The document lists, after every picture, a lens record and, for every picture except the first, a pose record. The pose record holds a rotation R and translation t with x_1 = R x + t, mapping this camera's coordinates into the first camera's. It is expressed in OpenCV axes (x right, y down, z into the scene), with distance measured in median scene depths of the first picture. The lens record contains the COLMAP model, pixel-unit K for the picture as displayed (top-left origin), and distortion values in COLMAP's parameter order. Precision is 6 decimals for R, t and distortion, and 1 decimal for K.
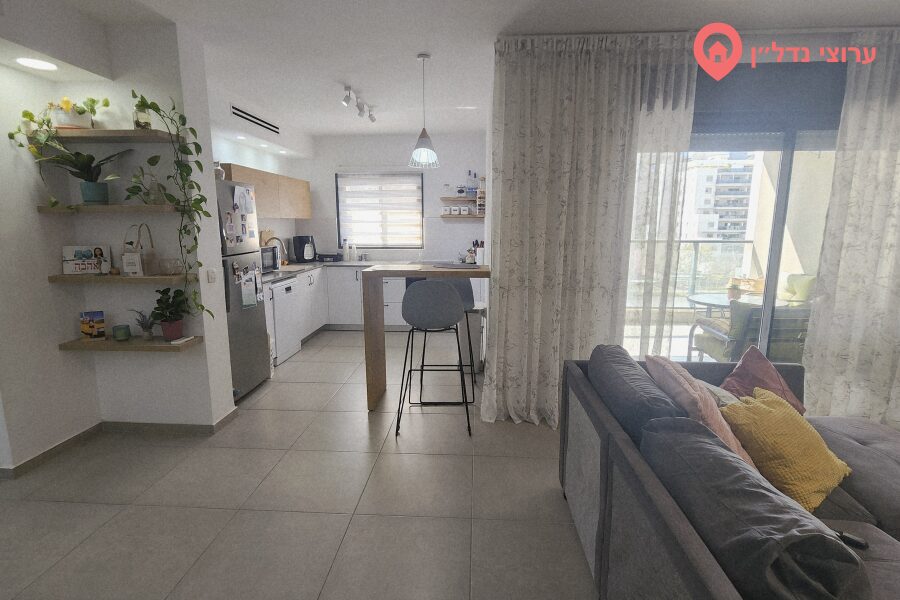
lens RADIAL K [[444.7, 0, 451.6], [0, 444.7, 301.9], [0, 0, 1]] dist [-0.001348, -0.001373]
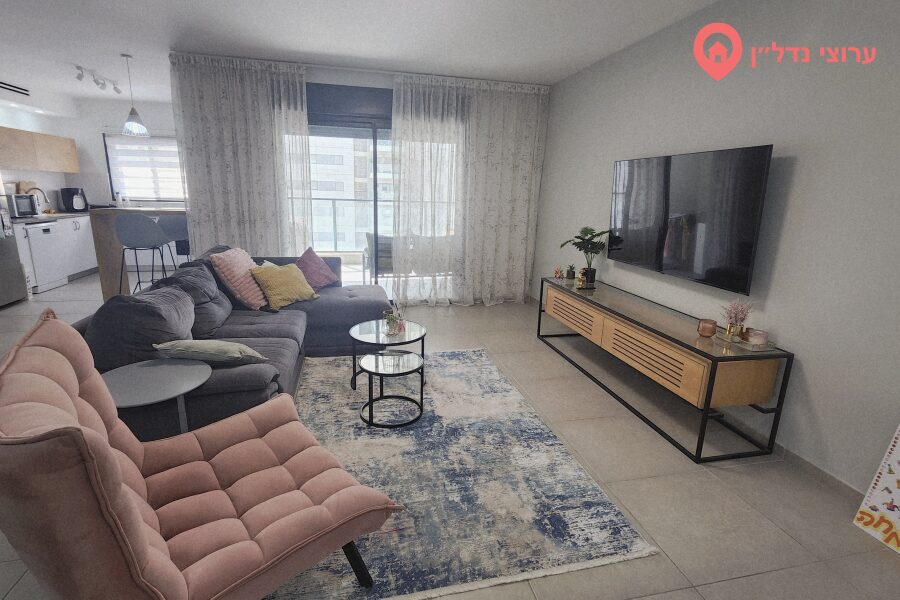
lens RADIAL K [[444.7, 0, 450.3], [0, 444.7, 296.5], [0, 0, 1]] dist [-0.001348, -0.001373]
pose [[0.960537, -0.040853, 0.275137, 0.266550], [0.023965, 0.997632, 0.064468, 0.075791], [-0.277119, -0.055330, 0.959241, -0.358354]]
